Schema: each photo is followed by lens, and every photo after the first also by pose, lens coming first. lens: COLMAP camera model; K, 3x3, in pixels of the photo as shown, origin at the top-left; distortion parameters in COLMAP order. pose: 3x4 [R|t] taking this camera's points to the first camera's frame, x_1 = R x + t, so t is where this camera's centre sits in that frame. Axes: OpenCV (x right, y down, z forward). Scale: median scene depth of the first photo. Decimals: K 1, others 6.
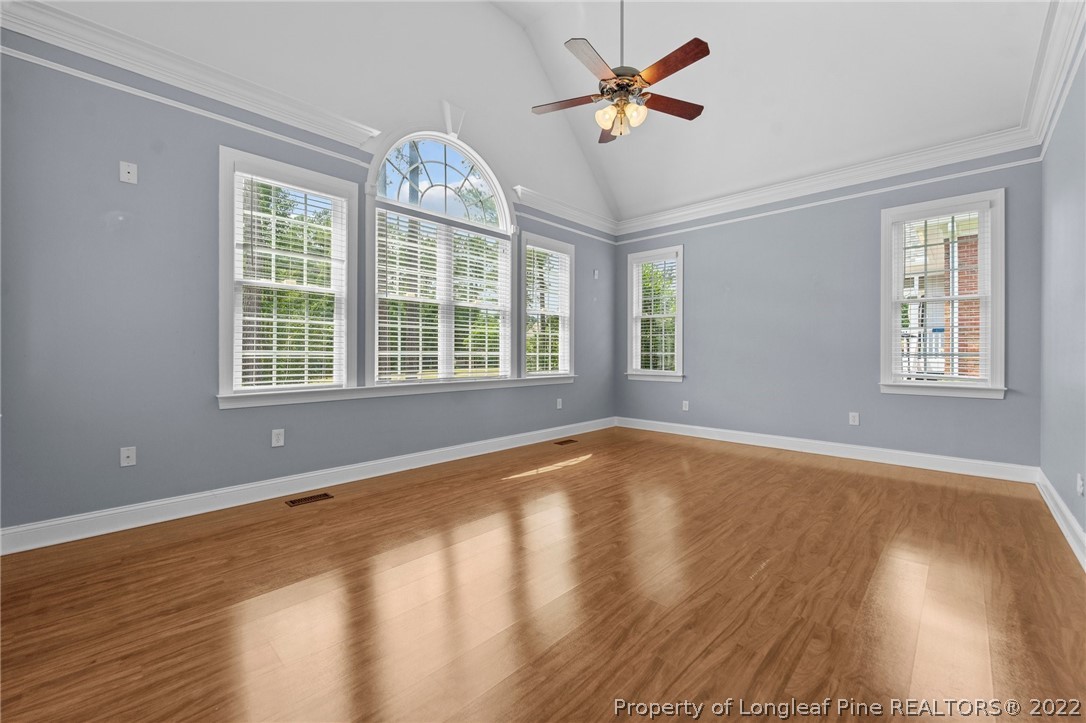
lens RADIAL K [[438.5, 0, 540.9], [0, 438.5, 355.7], [0, 0, 1]] dist [-0.001088, 0.000003]
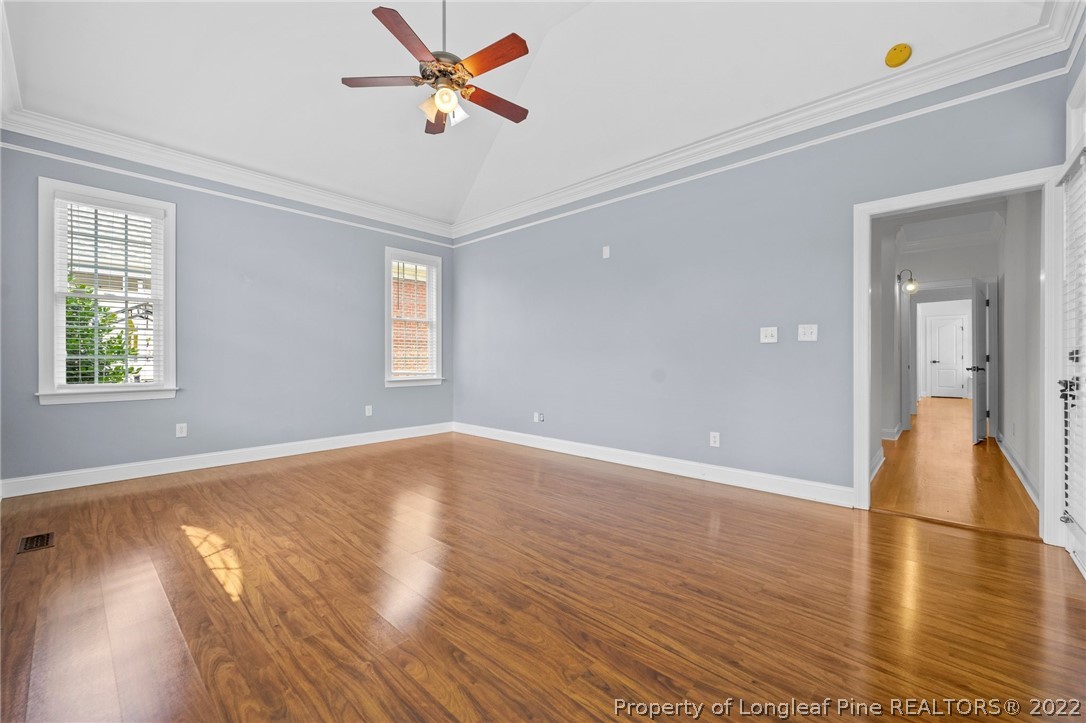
lens RADIAL K [[438.5, 0, 540.9], [0, 438.5, 358.5], [0, 0, 1]] dist [-0.001088, 0.000003]
pose [[-0.020099, -0.004410, 0.999788, -0.564131], [0.005487, 0.999975, 0.004521, -0.004644], [-0.999783, 0.005576, -0.020075, 0.597642]]
